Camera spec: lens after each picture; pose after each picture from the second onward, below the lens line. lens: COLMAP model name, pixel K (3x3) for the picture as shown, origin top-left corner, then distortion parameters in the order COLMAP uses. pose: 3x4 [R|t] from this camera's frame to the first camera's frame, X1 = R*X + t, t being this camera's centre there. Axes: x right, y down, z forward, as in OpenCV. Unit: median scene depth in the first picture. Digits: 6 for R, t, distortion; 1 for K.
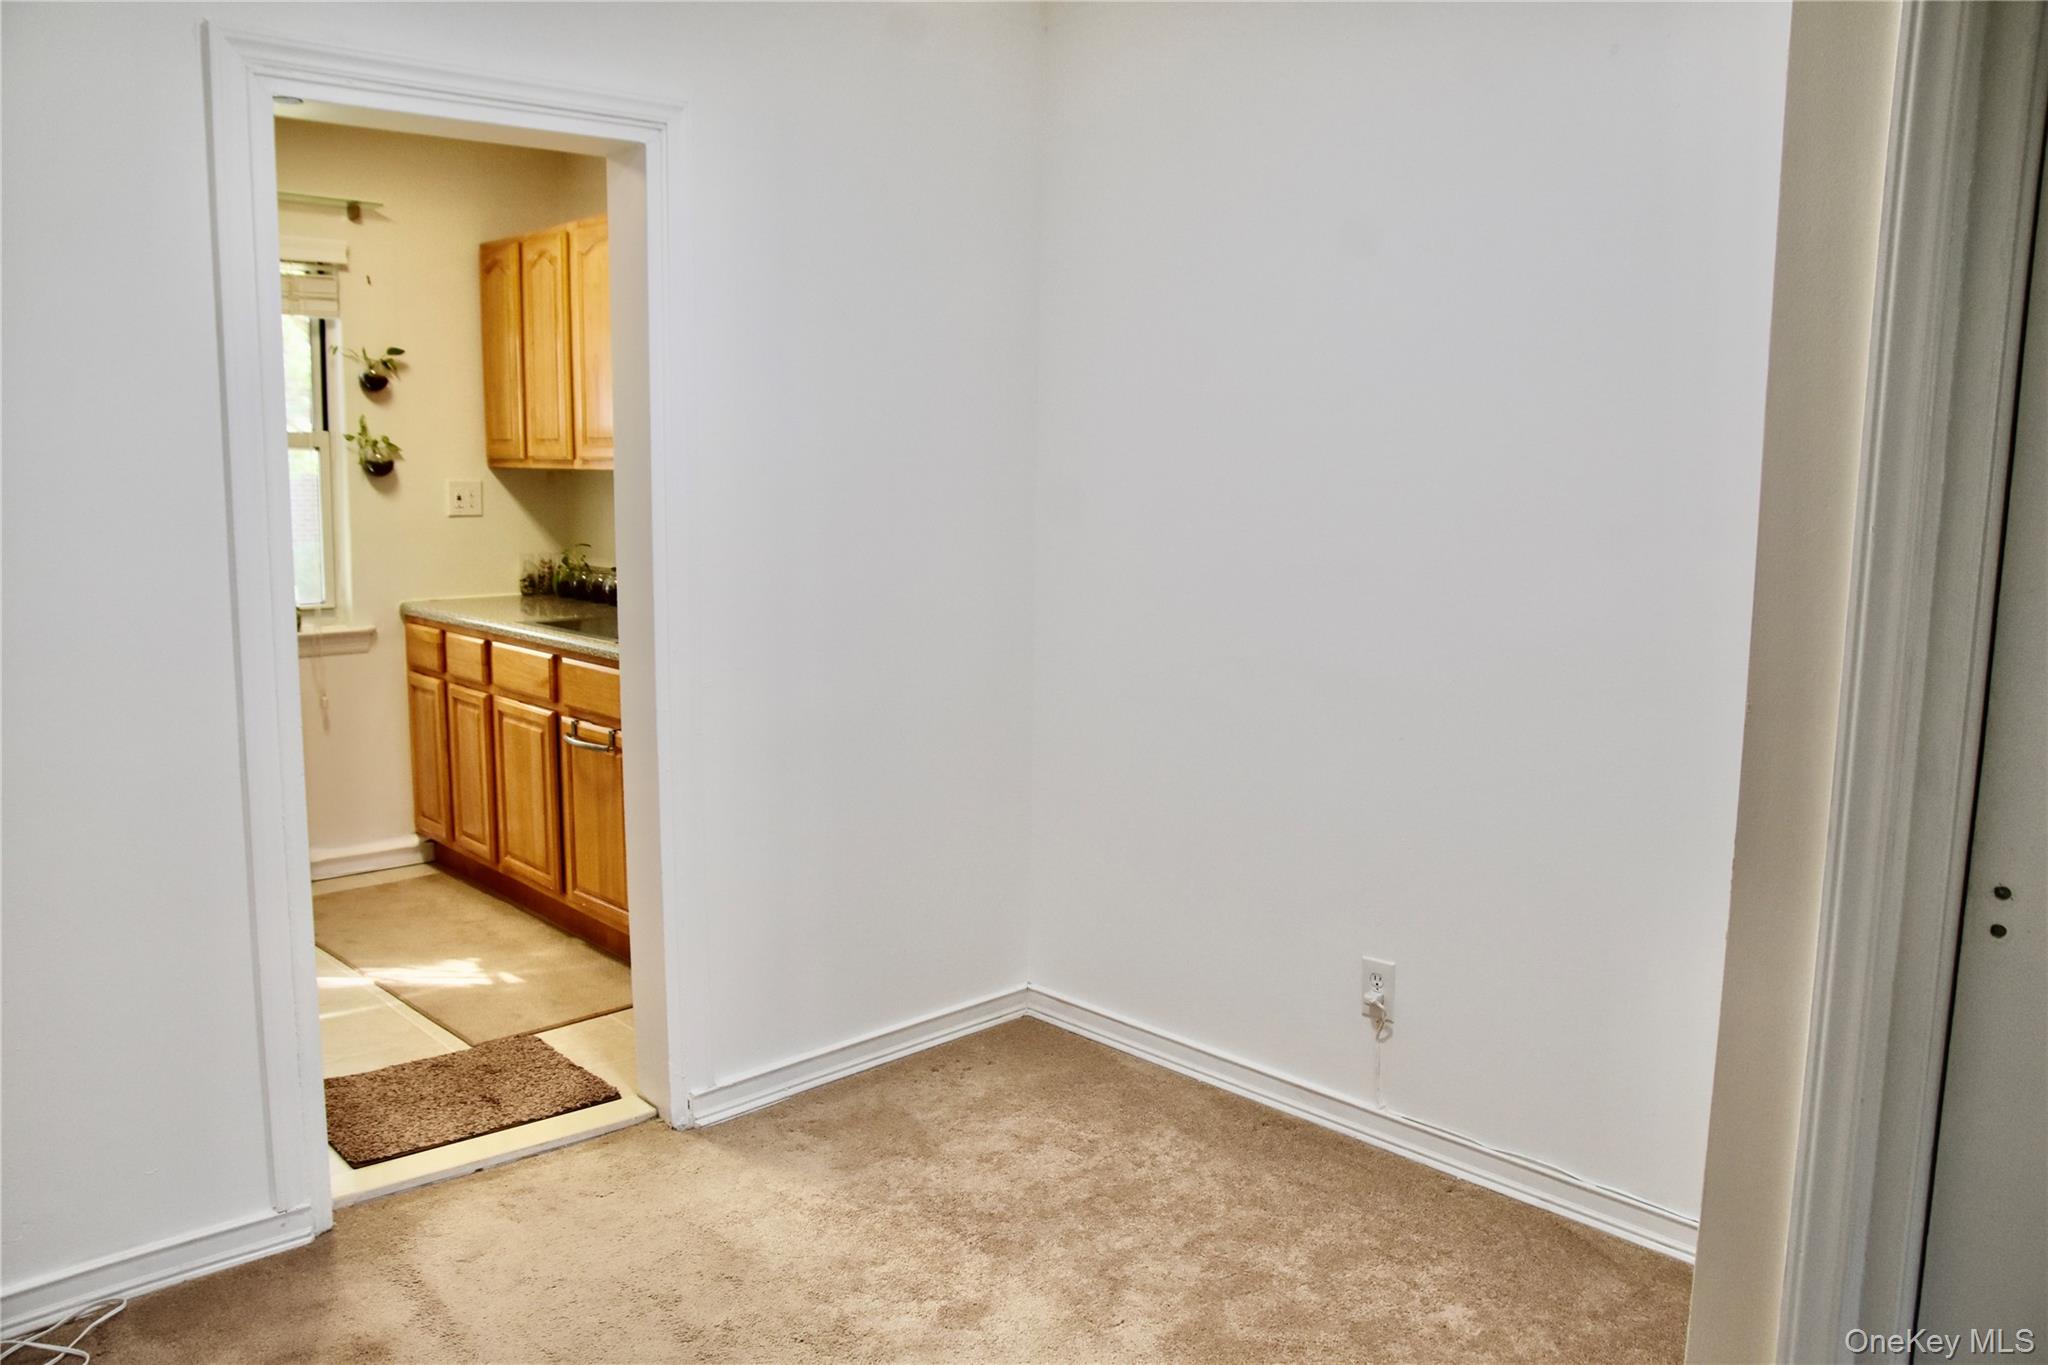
lens RADIAL K [[1510.8, 0, 1023.8], [0, 1510.8, 681.5], [0, 0, 1]] dist [-0.122319, 0.091450]
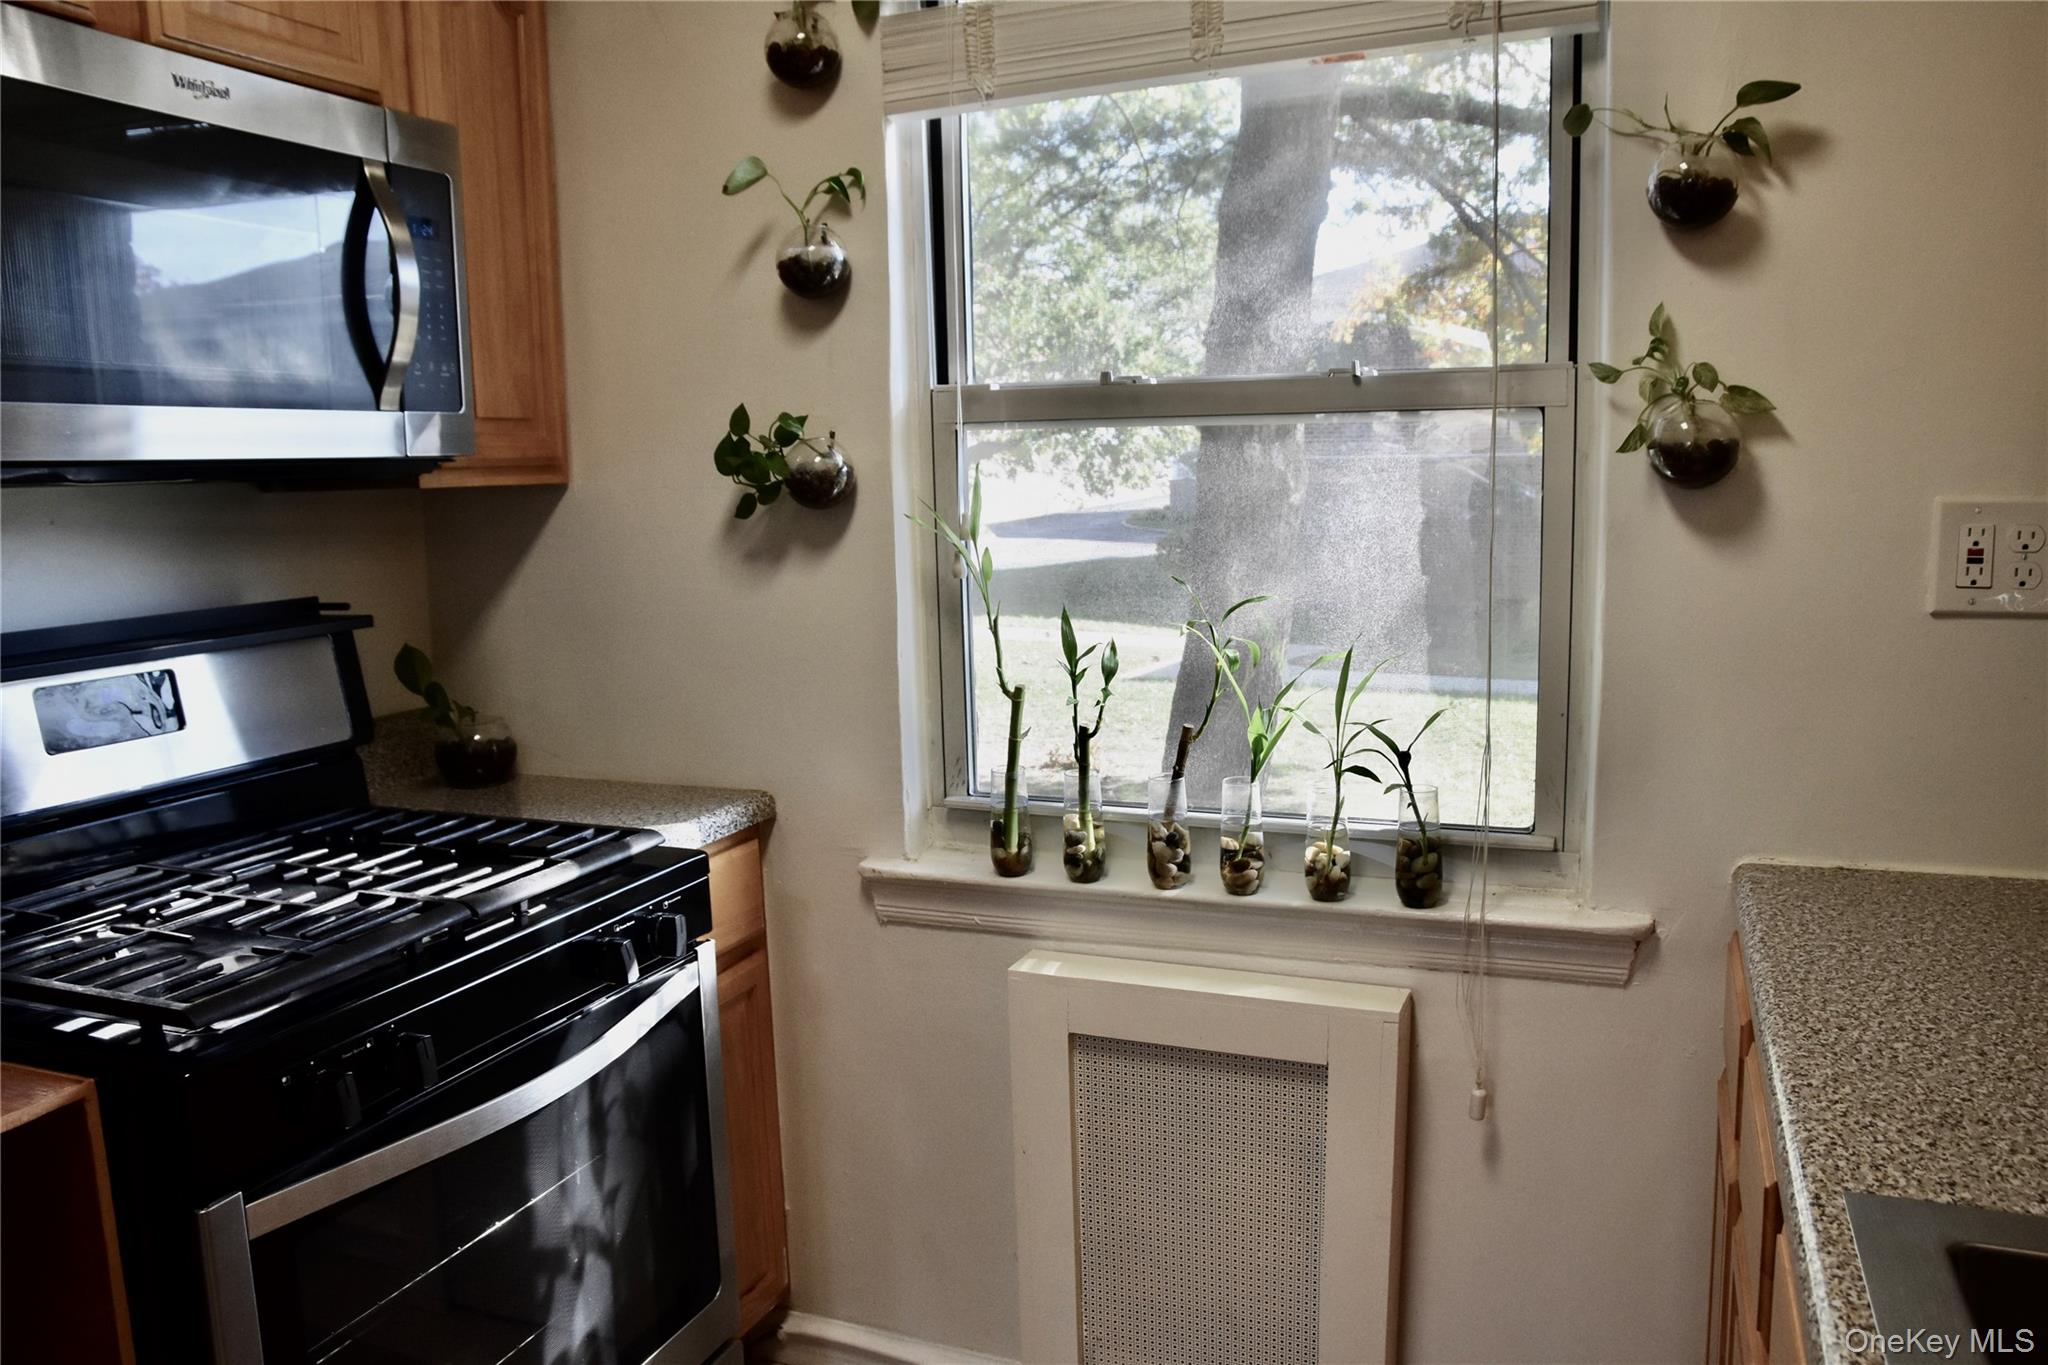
lens RADIAL K [[1510.8, 0, 1025.4], [0, 1510.8, 679.1], [0, 0, 1]] dist [-0.122319, 0.091450]
pose [[0.406117, 0.099646, -0.908372, -0.194444], [-0.107349, 0.992357, 0.060865, -0.101083], [0.907494, 0.072795, 0.413710, 0.735768]]
